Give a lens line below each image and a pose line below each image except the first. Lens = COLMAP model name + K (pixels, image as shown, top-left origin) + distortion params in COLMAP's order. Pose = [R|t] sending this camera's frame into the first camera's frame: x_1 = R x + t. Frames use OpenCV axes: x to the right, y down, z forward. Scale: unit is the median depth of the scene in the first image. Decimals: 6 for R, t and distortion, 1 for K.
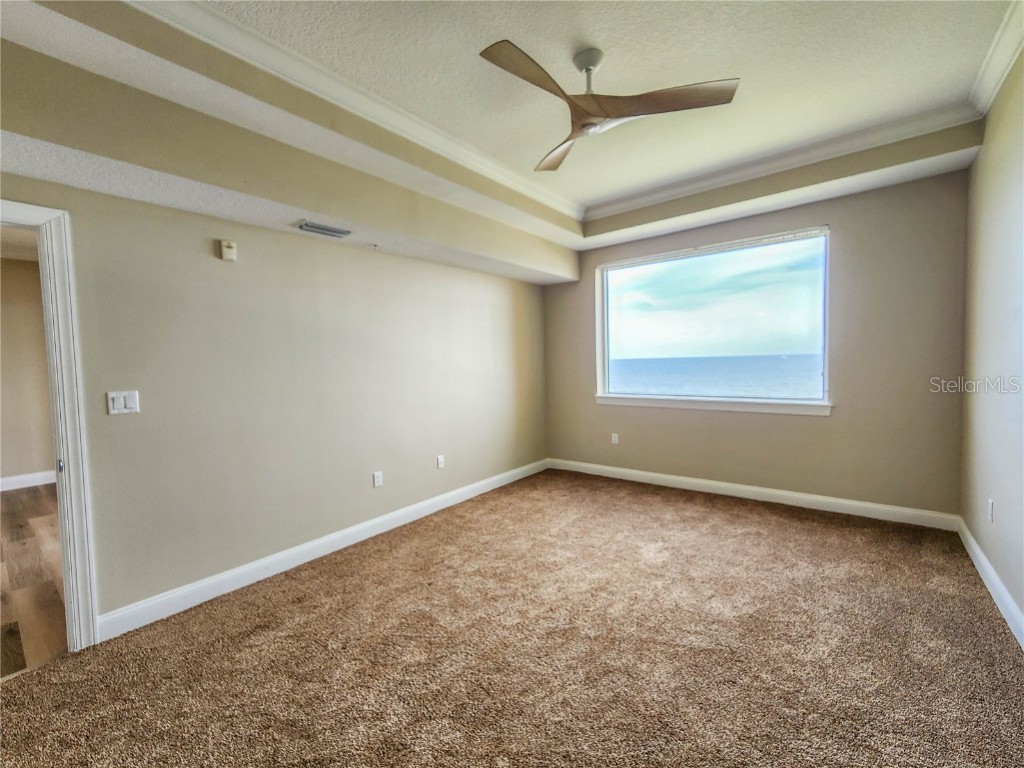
lens RADIAL K [[425.1, 0, 512.0], [0, 425.1, 384.0], [0, 0, 1]] dist [0.001935, 0.004383]
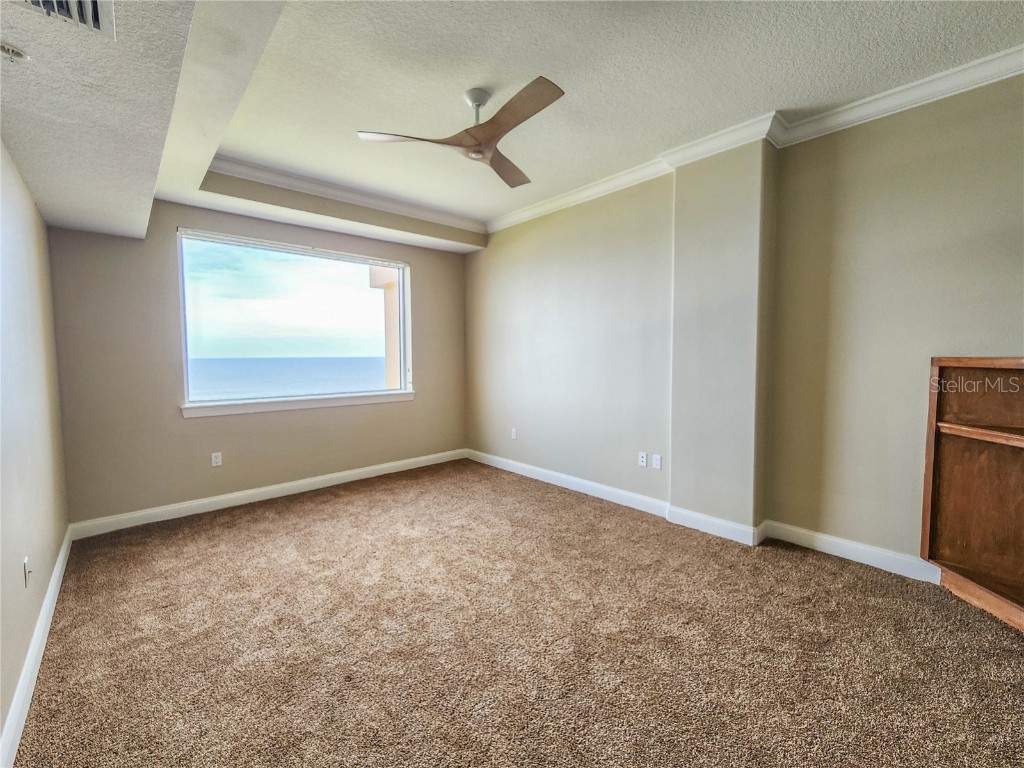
lens RADIAL K [[425.1, 0, 512.0], [0, 425.1, 384.0], [0, 0, 1]] dist [0.001935, 0.004383]
pose [[0.172791, -0.039914, 0.984149, -0.555459], [0.056820, 0.997919, 0.030496, -0.002336], [-0.983318, 0.050650, 0.174699, 0.420758]]
